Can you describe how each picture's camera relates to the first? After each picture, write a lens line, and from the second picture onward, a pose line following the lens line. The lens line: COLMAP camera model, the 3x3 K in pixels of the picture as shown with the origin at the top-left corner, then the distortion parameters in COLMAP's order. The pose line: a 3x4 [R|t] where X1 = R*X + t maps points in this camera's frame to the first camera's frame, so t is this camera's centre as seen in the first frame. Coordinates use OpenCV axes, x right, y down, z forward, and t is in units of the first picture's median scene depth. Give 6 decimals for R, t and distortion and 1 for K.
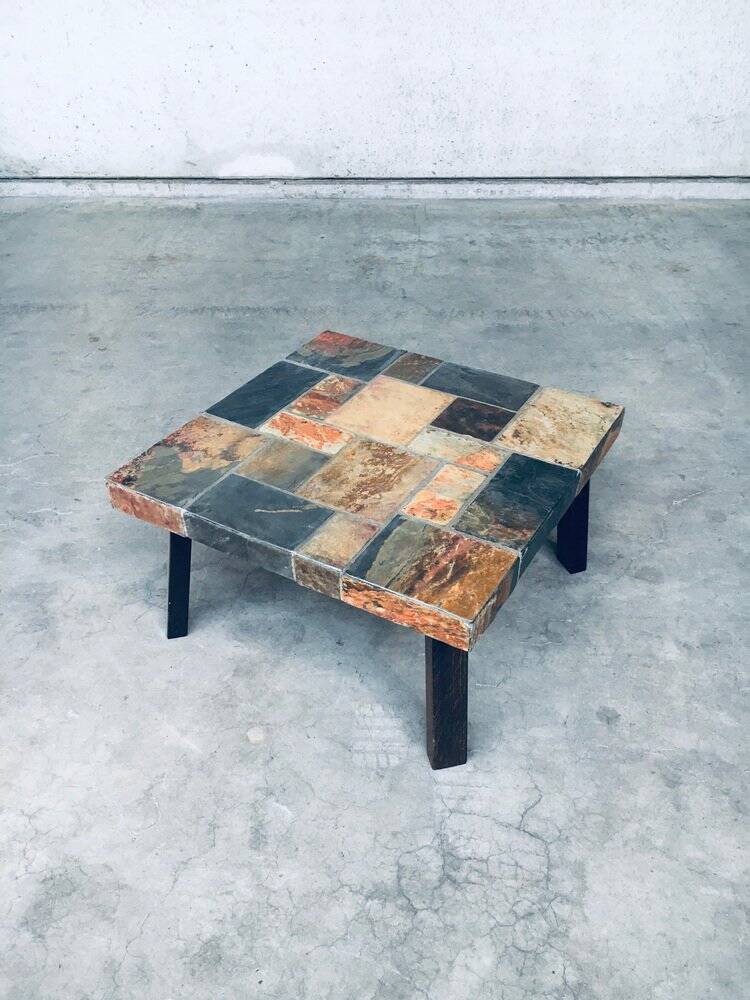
lens RADIAL K [[862.2, 0, 375.0], [0, 862.2, 500.0], [0, 0, 1]] dist [0.084017, -0.130671]
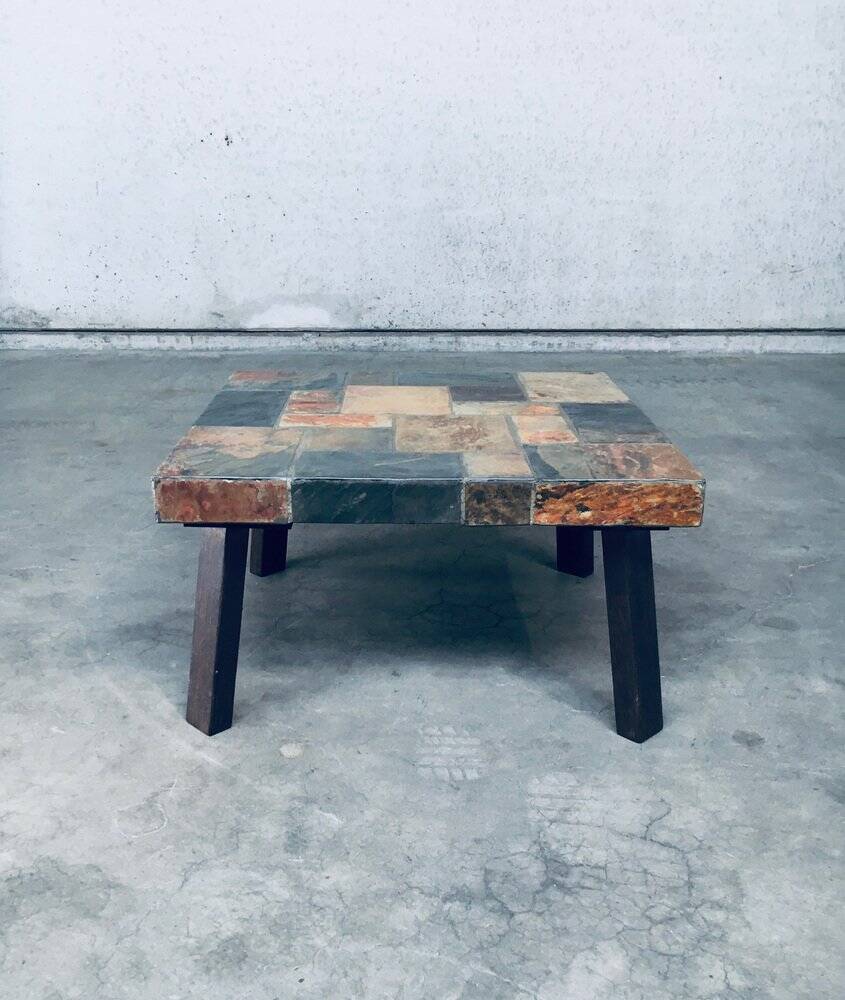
lens RADIAL K [[1053.3, 0, 386.2], [0, 1053.3, 471.1], [0, 0, 1]] dist [0.084902, -0.125758]
pose [[0.999837, 0.005858, -0.017060, -0.033792], [-0.011166, 0.943799, -0.330331, 0.308067], [0.014166, 0.330468, 0.943711, 0.025261]]
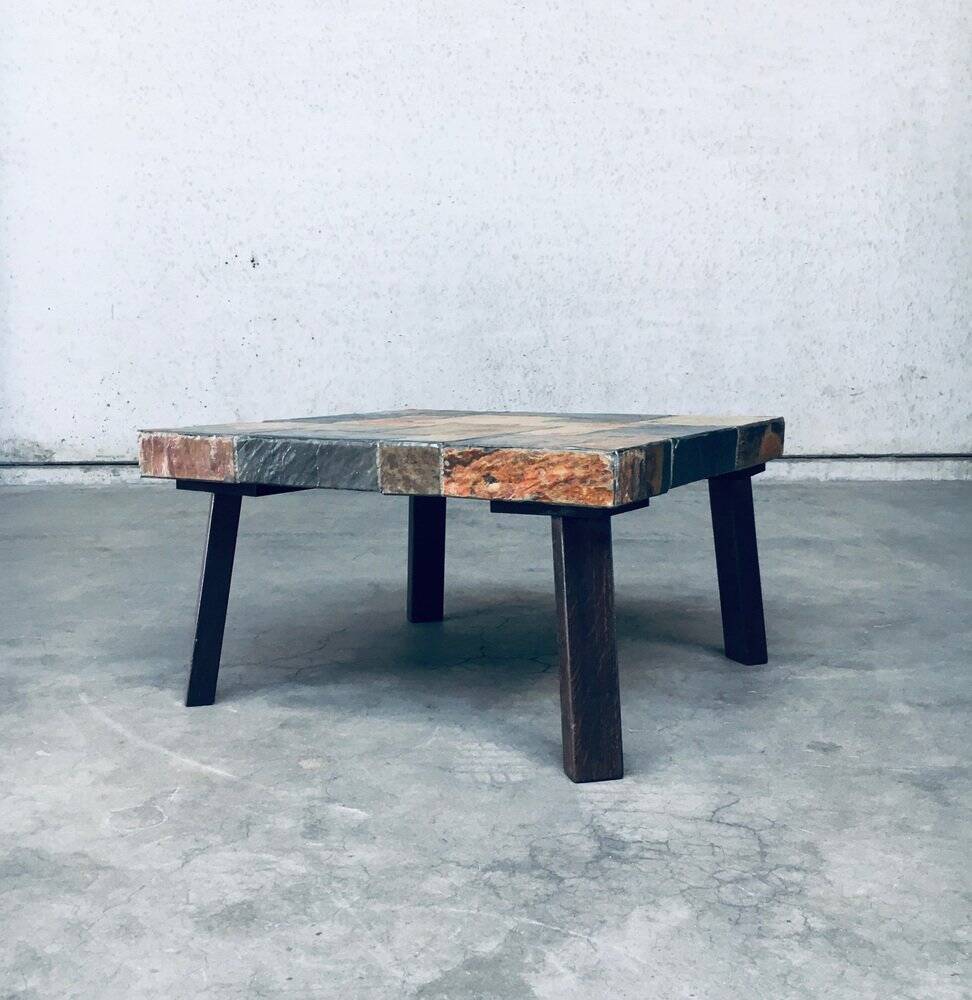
lens RADIAL K [[1170.5, 0, 462.3], [0, 1170.5, 482.3], [0, 0, 1]] dist [0.069883, -0.076796]
pose [[0.999894, -0.005486, 0.013469, -0.026804], [0.011417, 0.869769, -0.493326, 0.475423], [-0.009009, 0.493428, 0.869740, 0.078133]]
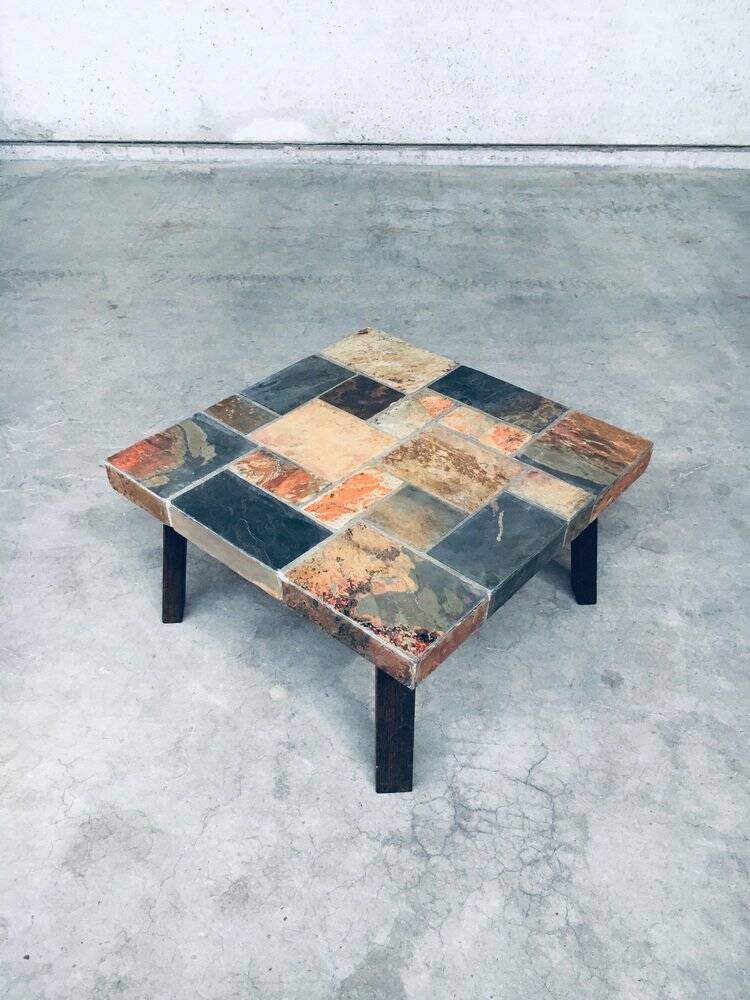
lens RADIAL K [[862.2, 0, 375.0], [0, 862.2, 500.0], [0, 0, 1]] dist [0.084017, -0.130671]
pose [[0.999921, 0.010958, -0.006163, -0.013200], [-0.010689, 0.999054, 0.042155, -0.008481], [0.006619, -0.042086, 0.999092, -0.038584]]
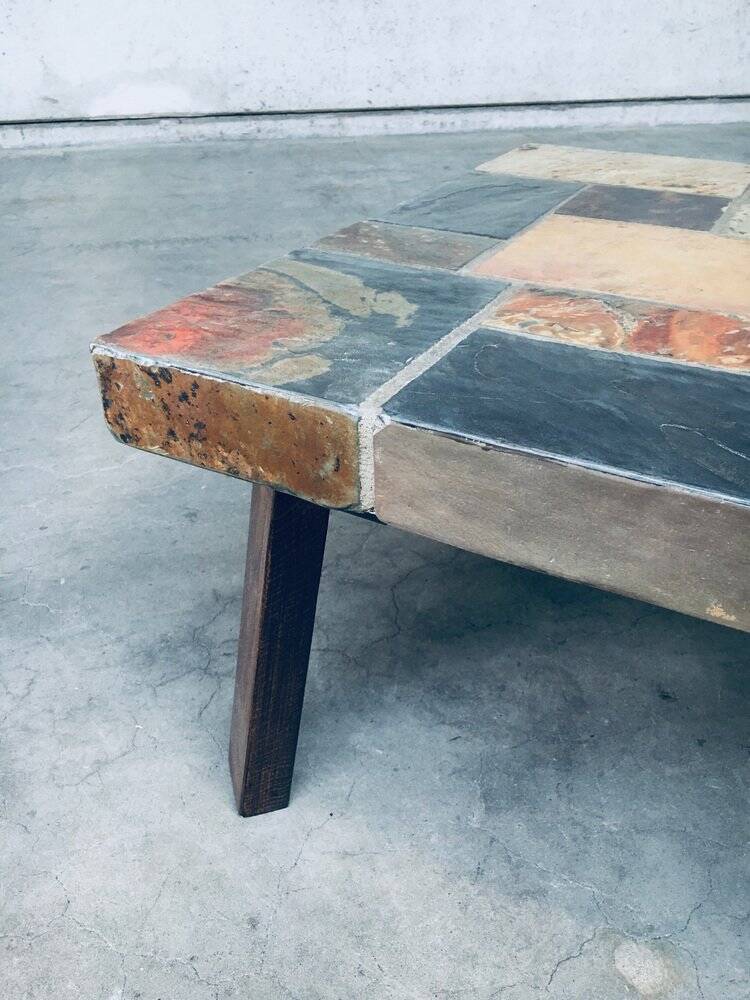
lens RADIAL K [[862.2, 0, 375.0], [0, 862.2, 500.0], [0, 0, 1]] dist [0.084017, -0.130671]
pose [[0.977021, -0.112580, 0.180985, -0.262829], [0.124212, 0.990772, -0.054240, 0.067737], [-0.173208, 0.075474, 0.981989, 0.561598]]
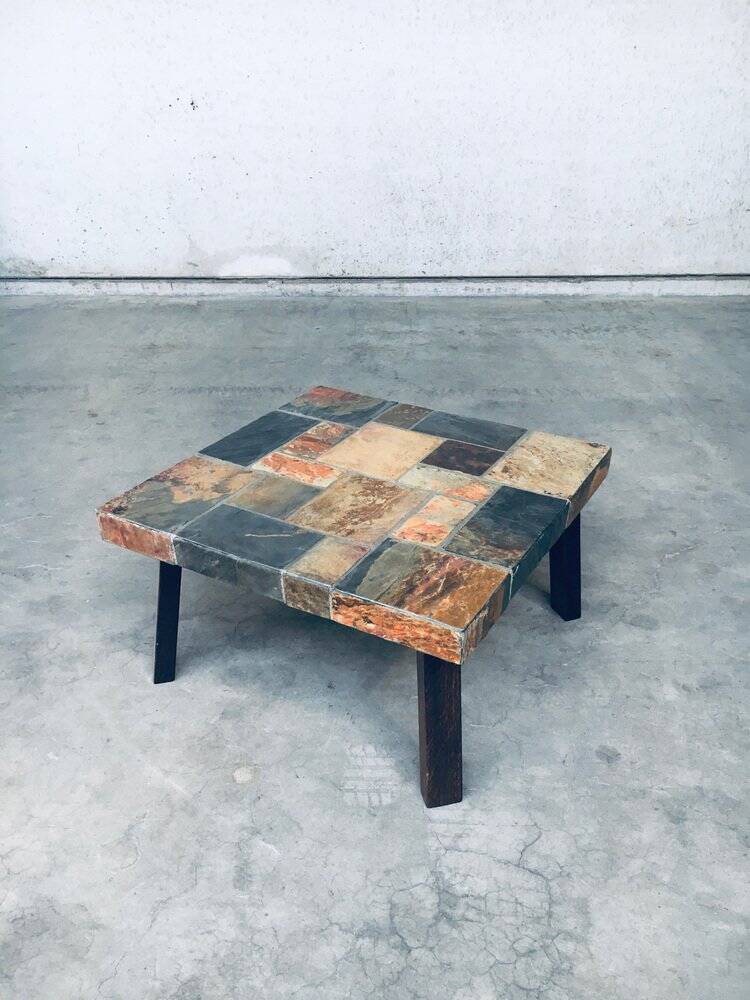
lens RADIAL K [[858.2, 0, 375.0], [0, 858.2, 500.0], [0, 0, 1]] dist [0.090123, -0.140984]
pose [[0.999980, -0.004063, 0.004882, 0.005201], [0.004688, 0.990742, -0.135680, 0.088680], [-0.004286, 0.135700, 0.990741, 0.007694]]
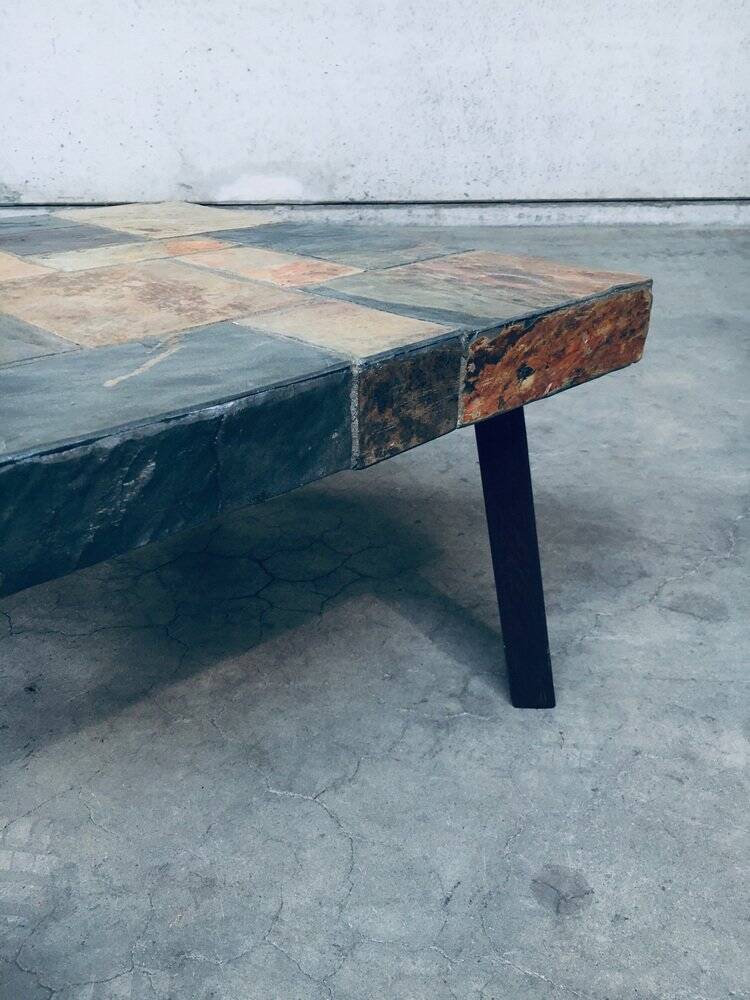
lens RADIAL K [[862.2, 0, 375.0], [0, 862.2, 500.0], [0, 0, 1]] dist [0.084017, -0.130671]
pose [[0.992627, 0.035542, -0.115879, 0.203250], [-0.054778, 0.984382, -0.167306, 0.131493], [0.108122, 0.172420, 0.979071, 0.519877]]
